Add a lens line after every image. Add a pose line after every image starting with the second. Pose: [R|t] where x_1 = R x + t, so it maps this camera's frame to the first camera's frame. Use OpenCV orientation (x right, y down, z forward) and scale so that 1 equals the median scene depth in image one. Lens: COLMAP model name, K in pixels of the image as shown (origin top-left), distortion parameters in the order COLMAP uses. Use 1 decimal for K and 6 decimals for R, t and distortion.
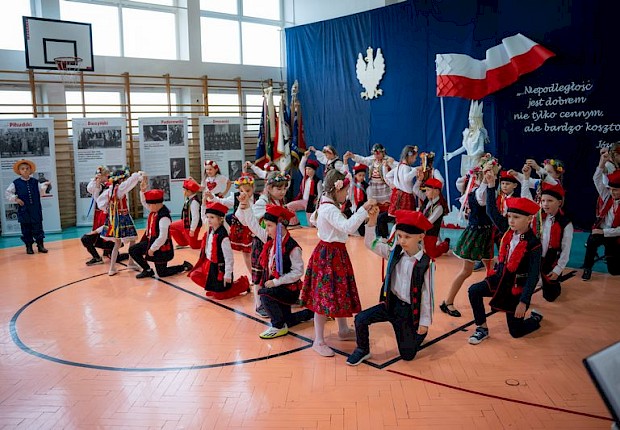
lens RADIAL K [[535.0, 0, 310.0], [0, 535.0, 215.0], [0, 0, 1]] dist [-0.204415, 0.193799]
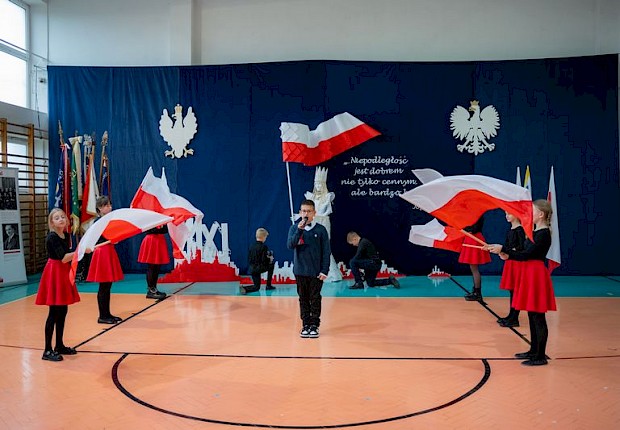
lens RADIAL K [[590.4, 0, 310.0], [0, 590.4, 215.0], [0, 0, 1]] dist [-0.164737, 0.207742]
pose [[0.714597, 0.007726, 0.699494, -0.593664], [0.079857, 0.992501, -0.092544, -0.000997], [-0.694963, 0.121991, 0.708621, 0.127755]]
